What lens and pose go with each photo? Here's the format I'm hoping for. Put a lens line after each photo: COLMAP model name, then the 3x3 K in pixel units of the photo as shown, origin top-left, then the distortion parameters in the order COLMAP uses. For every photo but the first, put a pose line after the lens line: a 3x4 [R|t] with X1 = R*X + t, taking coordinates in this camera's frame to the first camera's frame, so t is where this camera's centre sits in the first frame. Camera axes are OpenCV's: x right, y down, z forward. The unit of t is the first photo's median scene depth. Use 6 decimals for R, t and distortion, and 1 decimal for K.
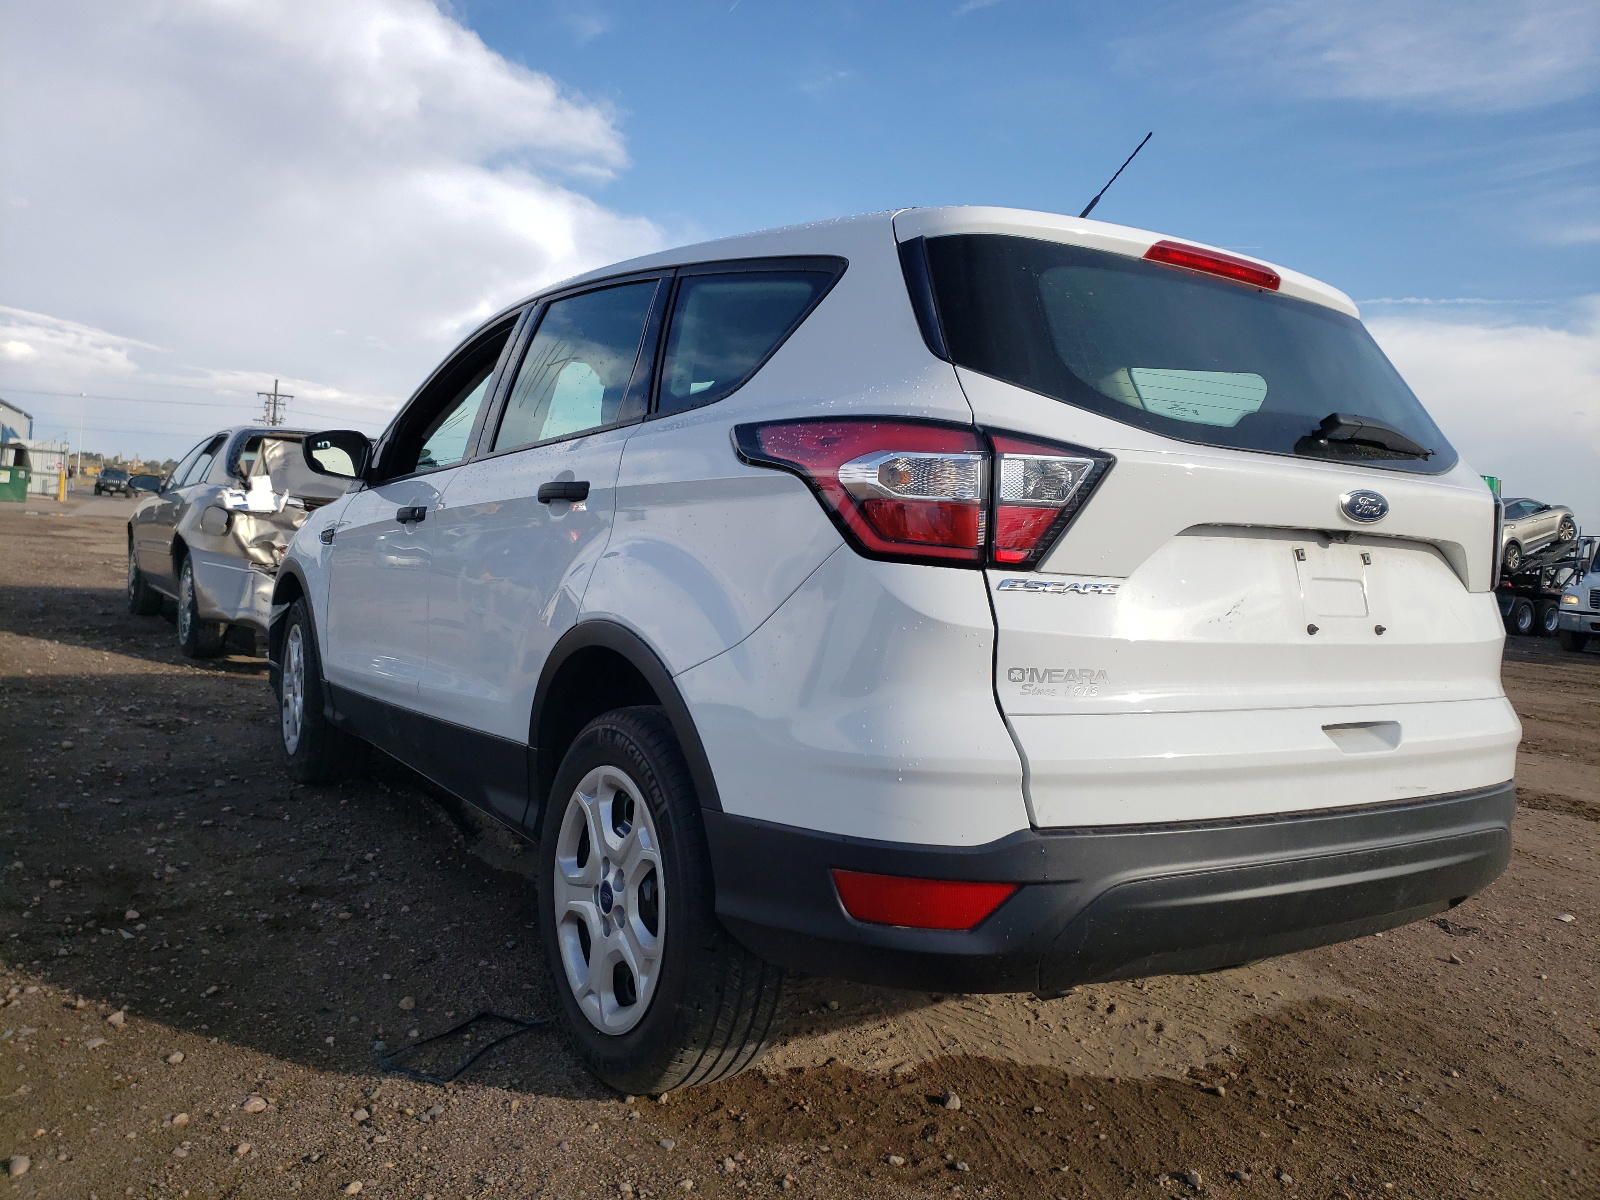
lens RADIAL K [[1233.8, 0, 795.3], [0, 1233.8, 601.3], [0, 0, 1]] dist [0.009496, 0.001373]
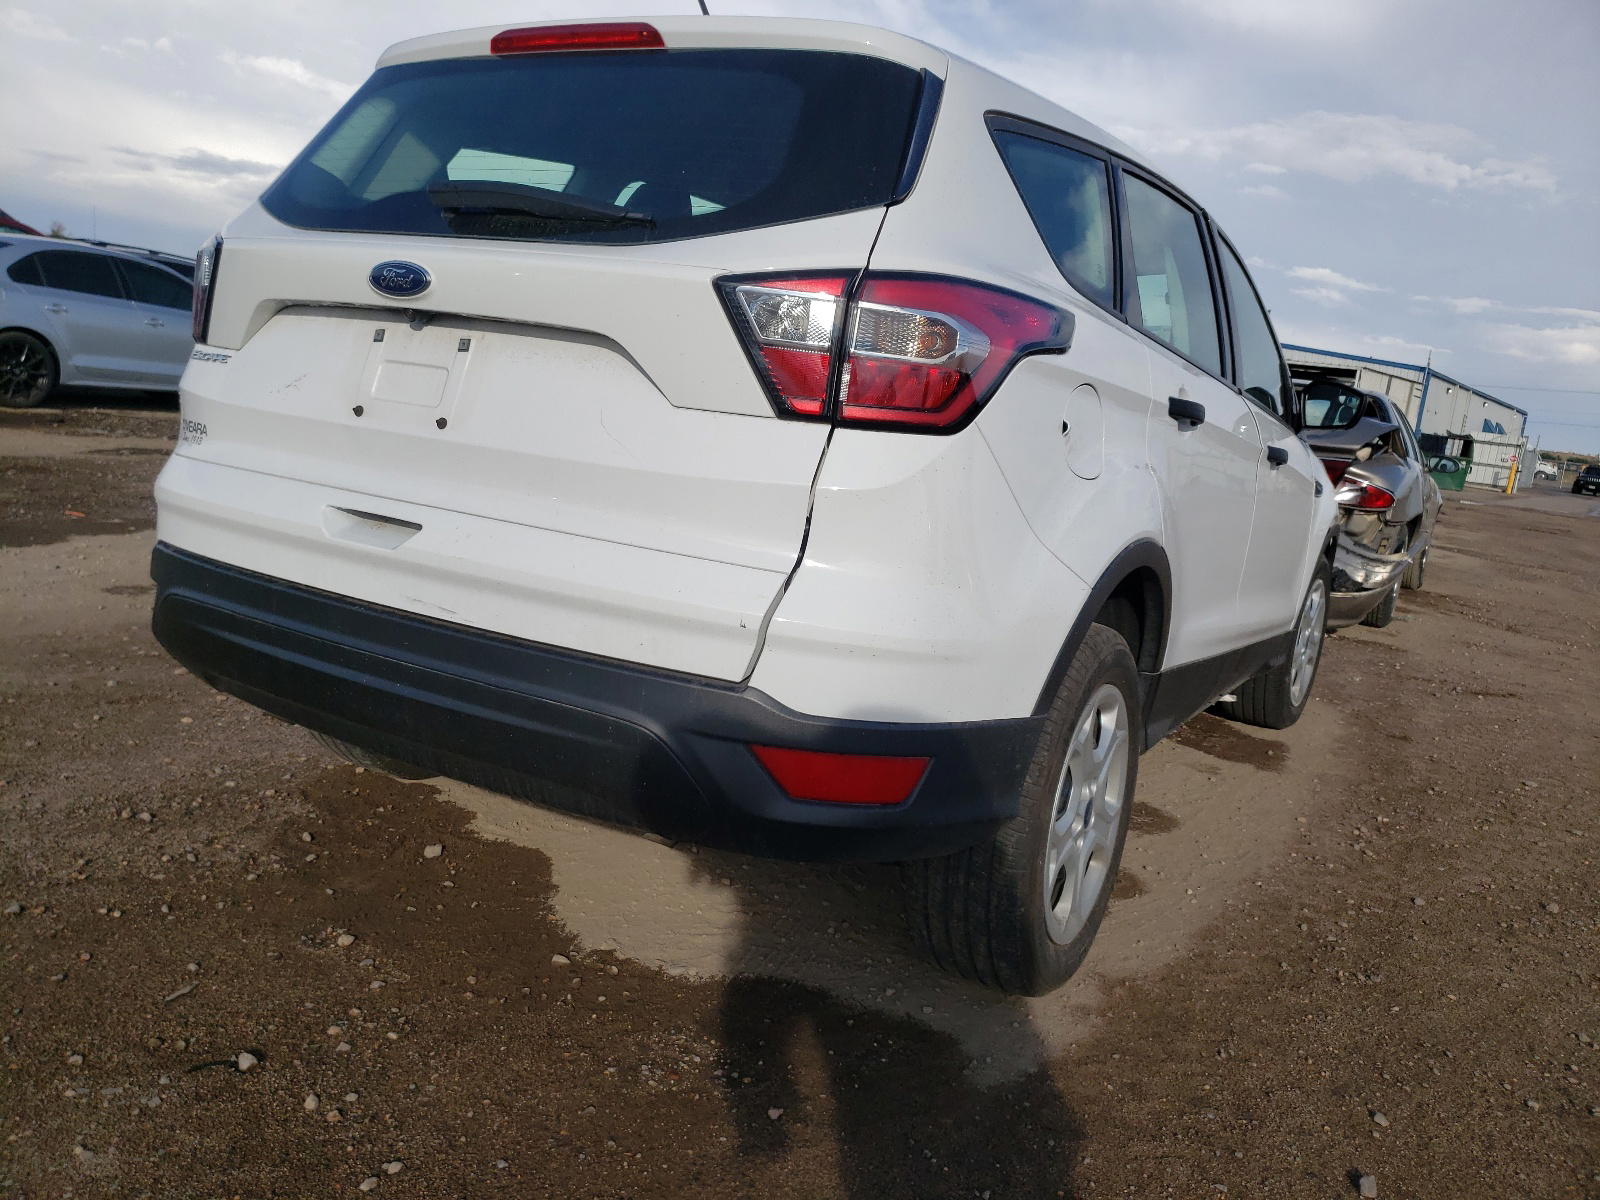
lens RADIAL K [[1233.8, 0, 801.3], [0, 1233.8, 598.6], [0, 0, 1]] dist [0.009496, 0.001373]
pose [[0.450800, 0.132895, -0.882677, 0.906768], [-0.135466, 0.987587, 0.079506, 0.027609], [0.882286, 0.083731, 0.463207, 0.544283]]
